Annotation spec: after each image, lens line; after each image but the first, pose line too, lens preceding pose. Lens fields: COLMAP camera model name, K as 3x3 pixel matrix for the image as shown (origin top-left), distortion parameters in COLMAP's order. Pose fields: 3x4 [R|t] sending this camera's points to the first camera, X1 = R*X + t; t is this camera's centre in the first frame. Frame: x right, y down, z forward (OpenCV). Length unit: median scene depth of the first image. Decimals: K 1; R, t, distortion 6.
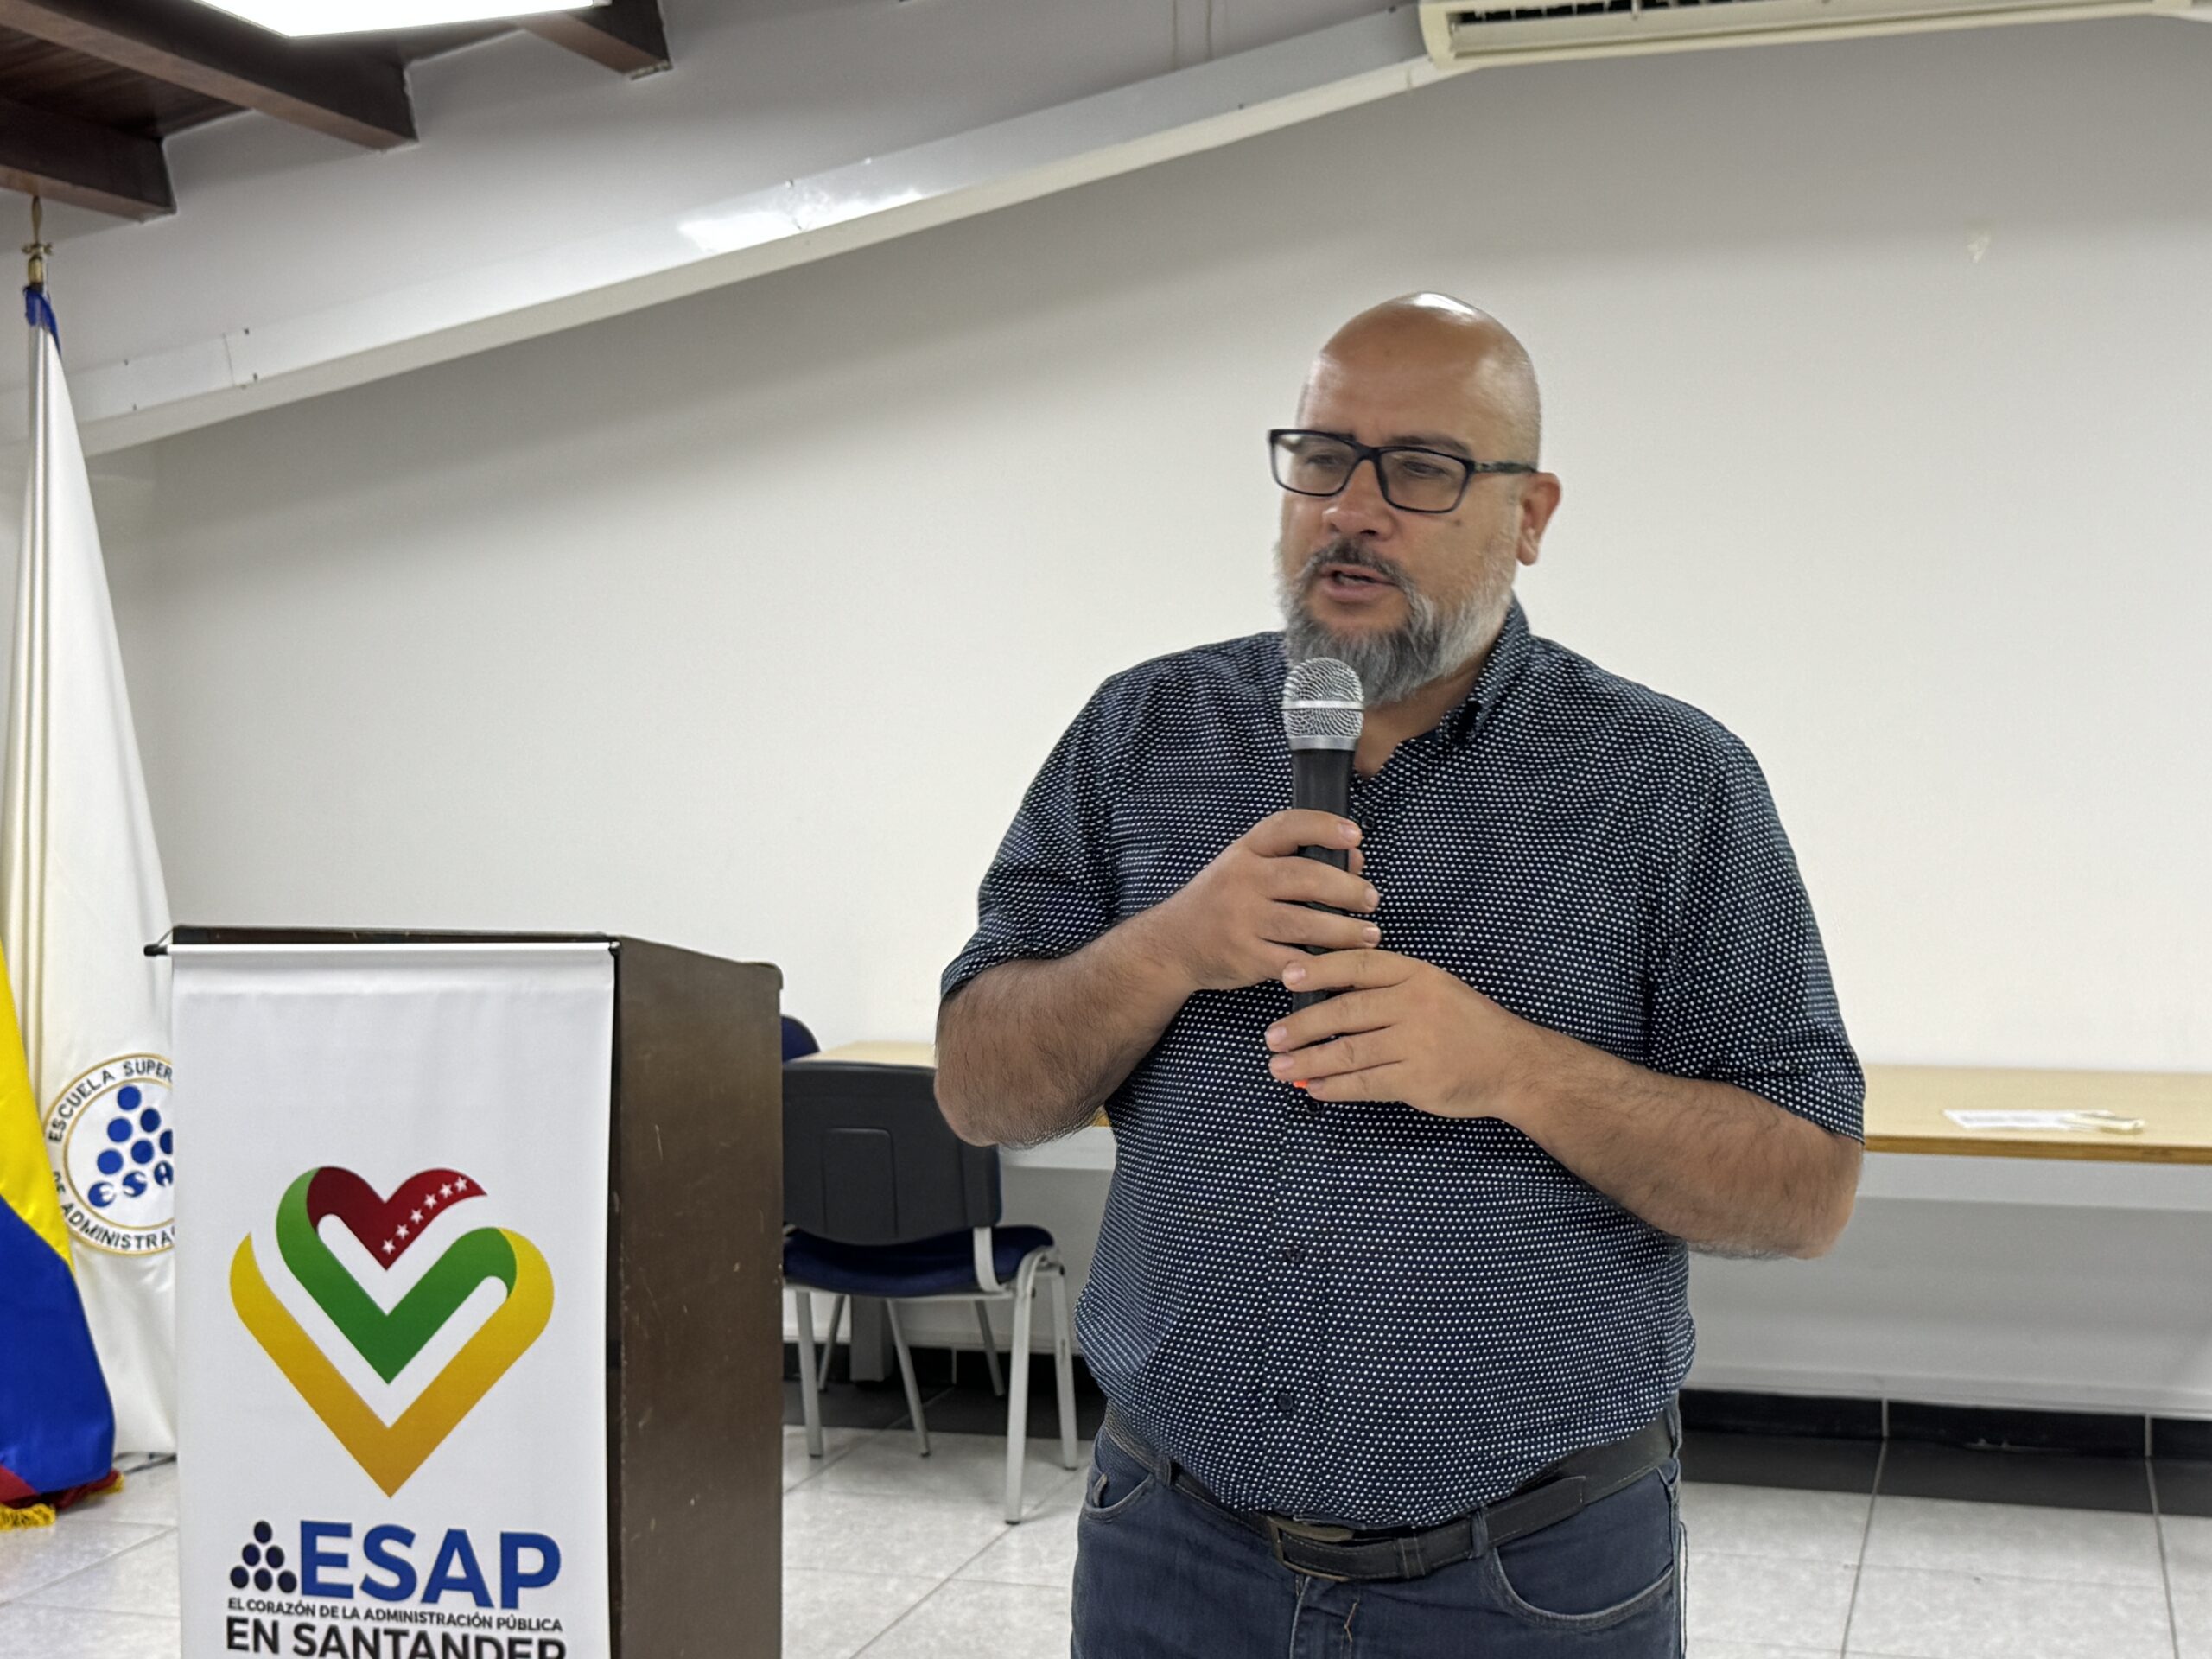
lens RADIAL K [[3067.9, 0, 1137.2], [0, 3067.9, 838.1], [0, 0, 1]] dist [0.097111, 0.000000]
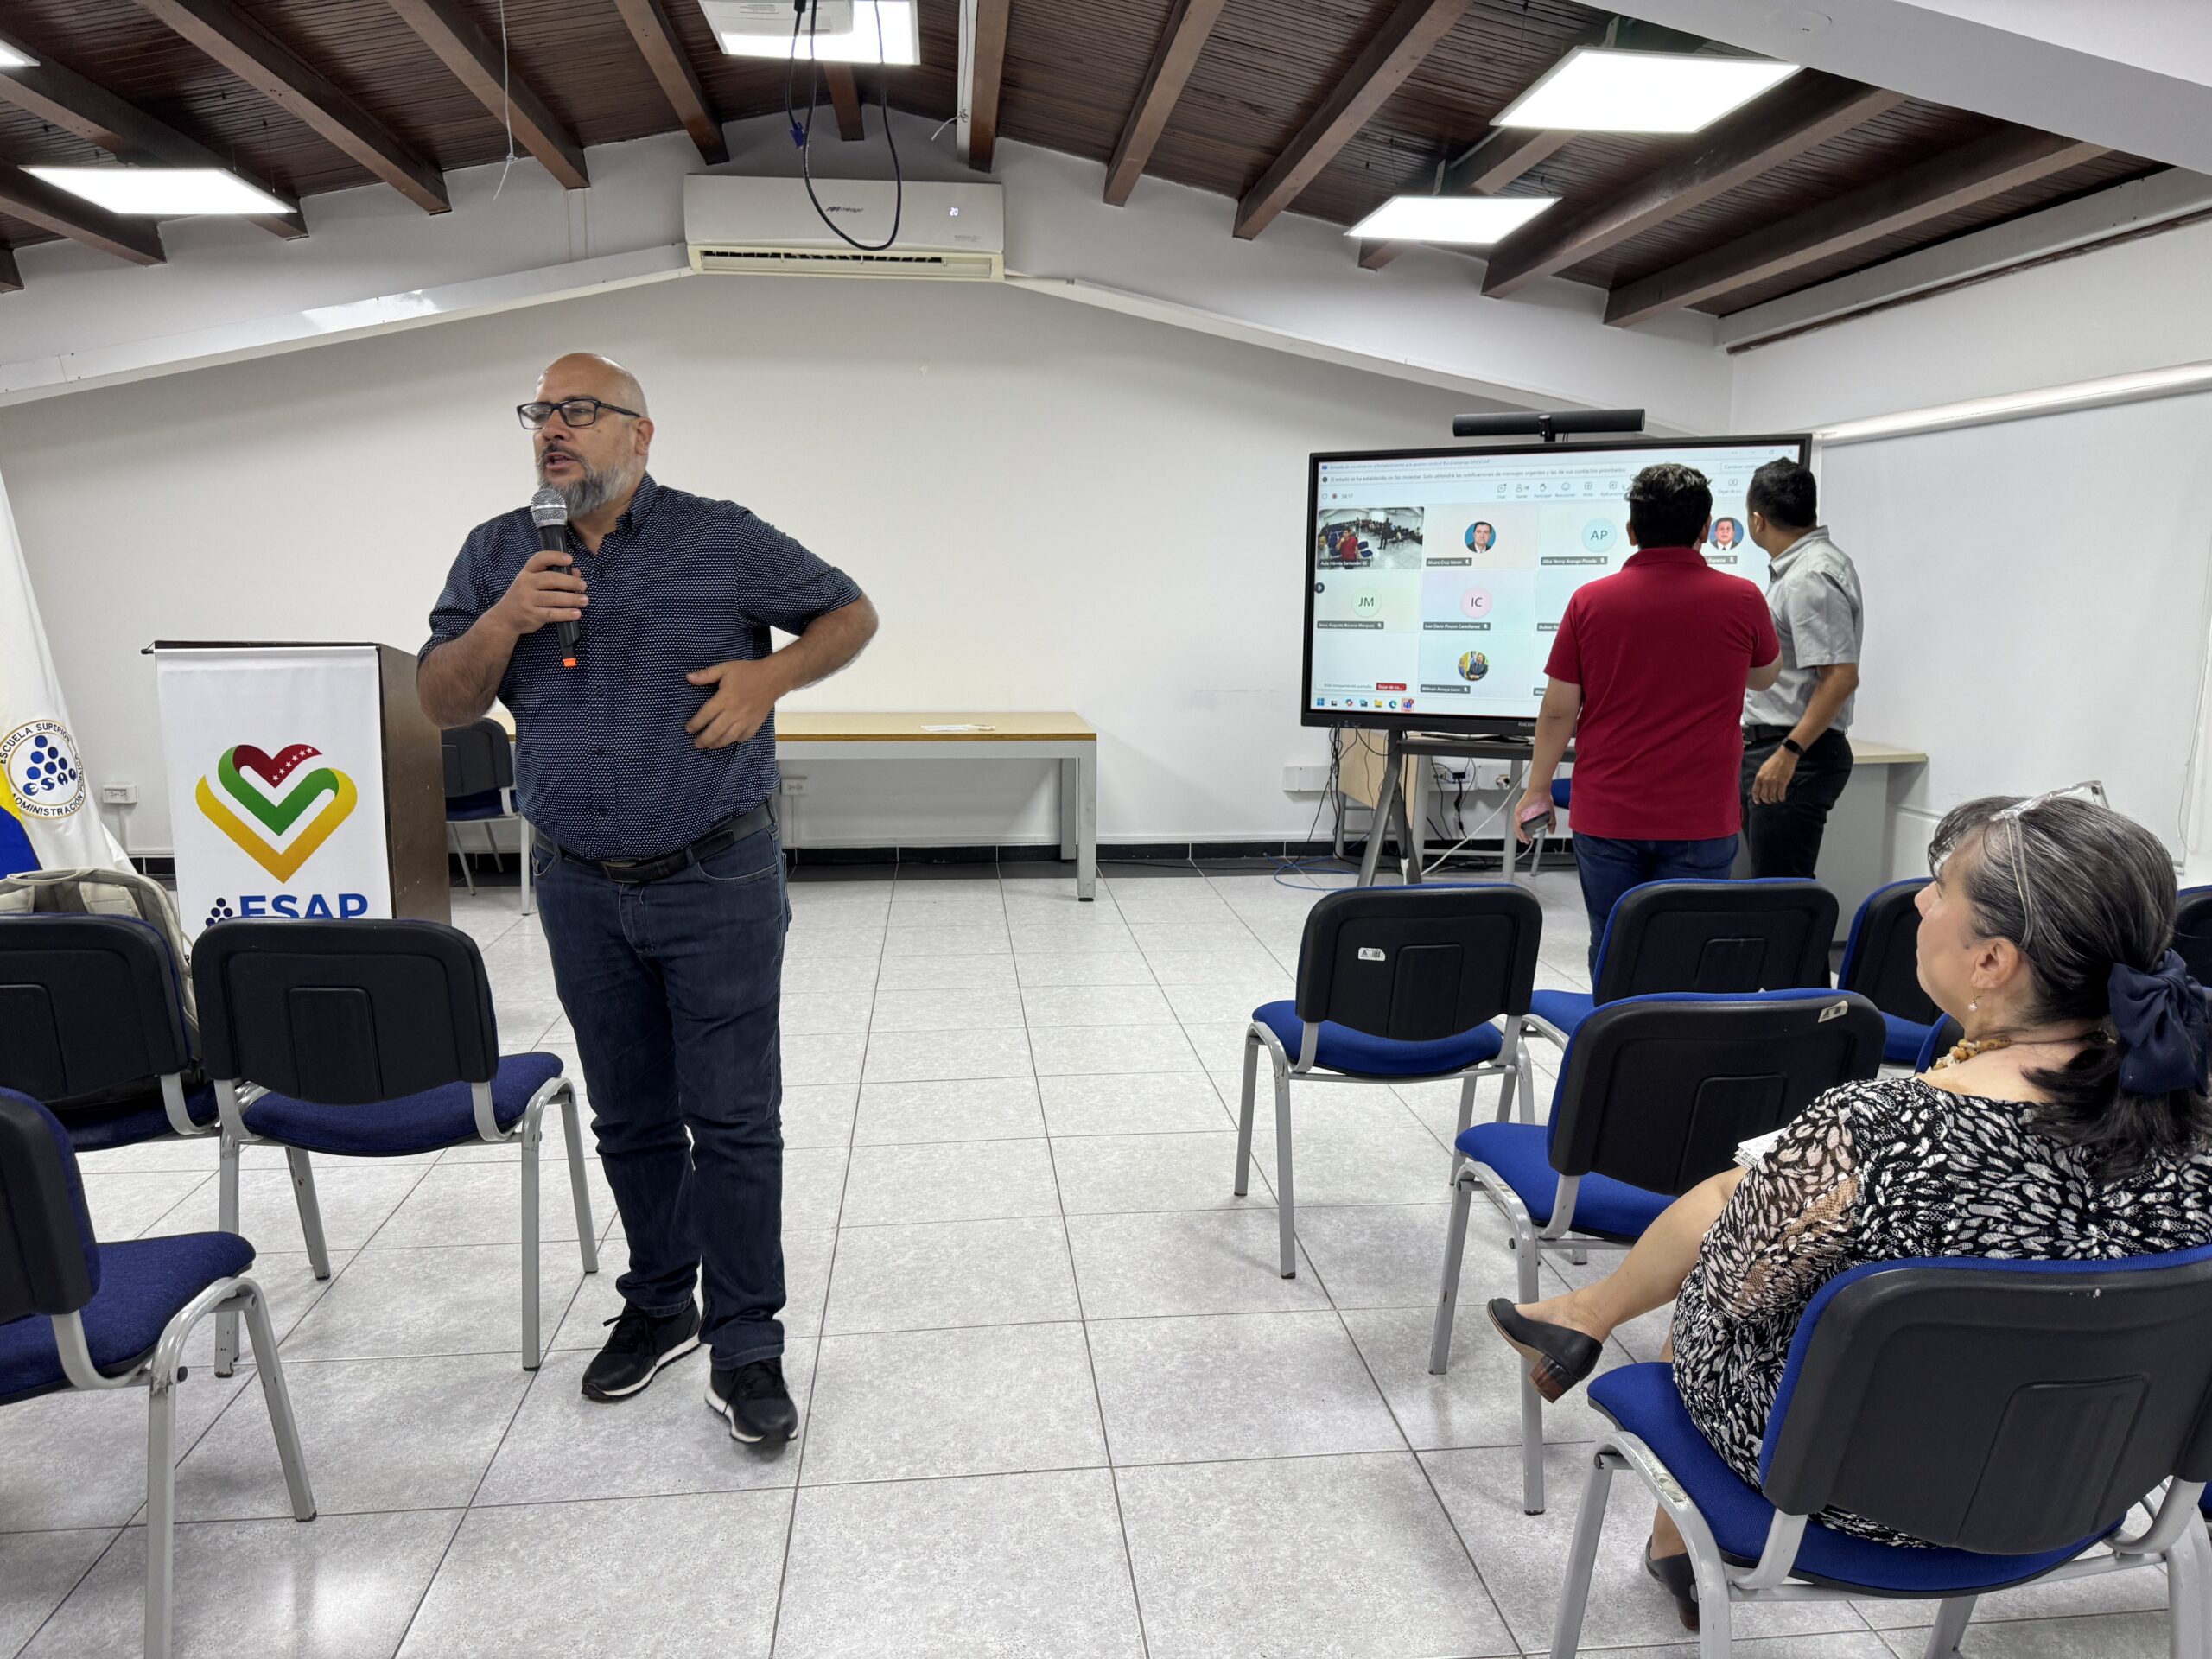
lens RADIAL K [[1549.8, 0, 1122.6], [0, 1549.8, 836.4], [0, 0, 1]] dist [0.051472, -0.067822]
pose [[0.925212, -0.049682, 0.376185, -0.064856], [0.001170, 0.991760, 0.128104, 0.016635], [-0.379450, -0.118083, 0.917646, -0.229437]]
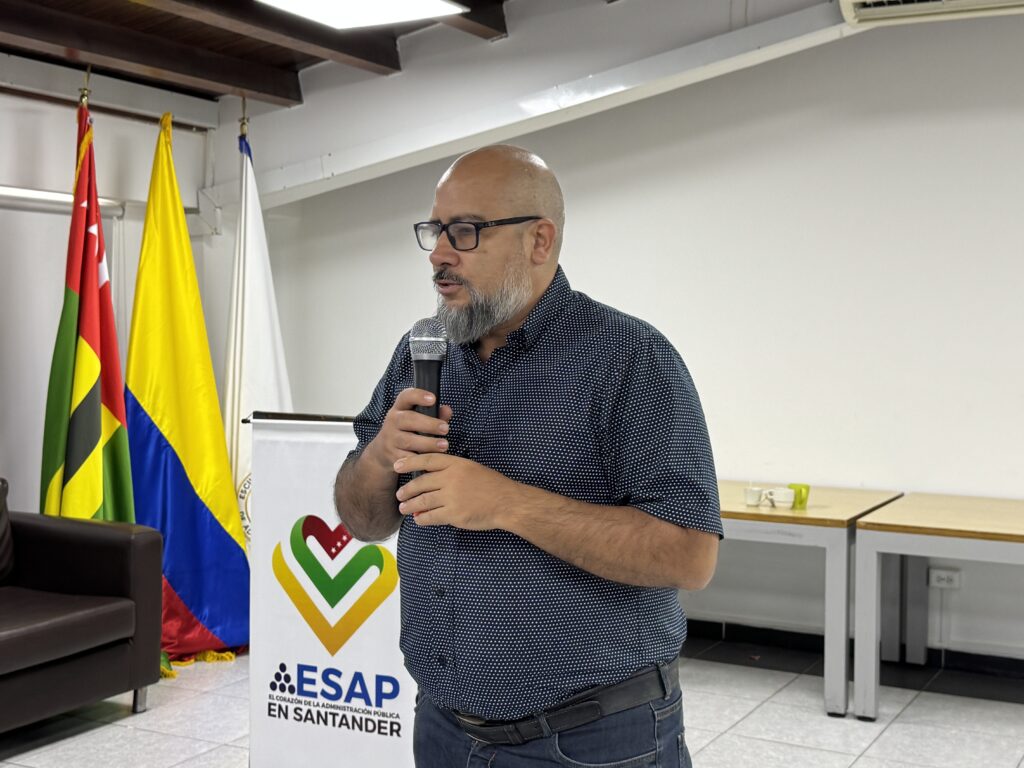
lens RADIAL K [[1420.2, 0, 507.4], [0, 1420.2, 387.5], [0, 0, 1]] dist [0.097111, 0.000000]
pose [[0.980248, 0.028278, -0.195738, 0.065012], [-0.026579, 0.999583, 0.011306, -0.005074], [0.195976, -0.005880, 0.980591, -0.024802]]
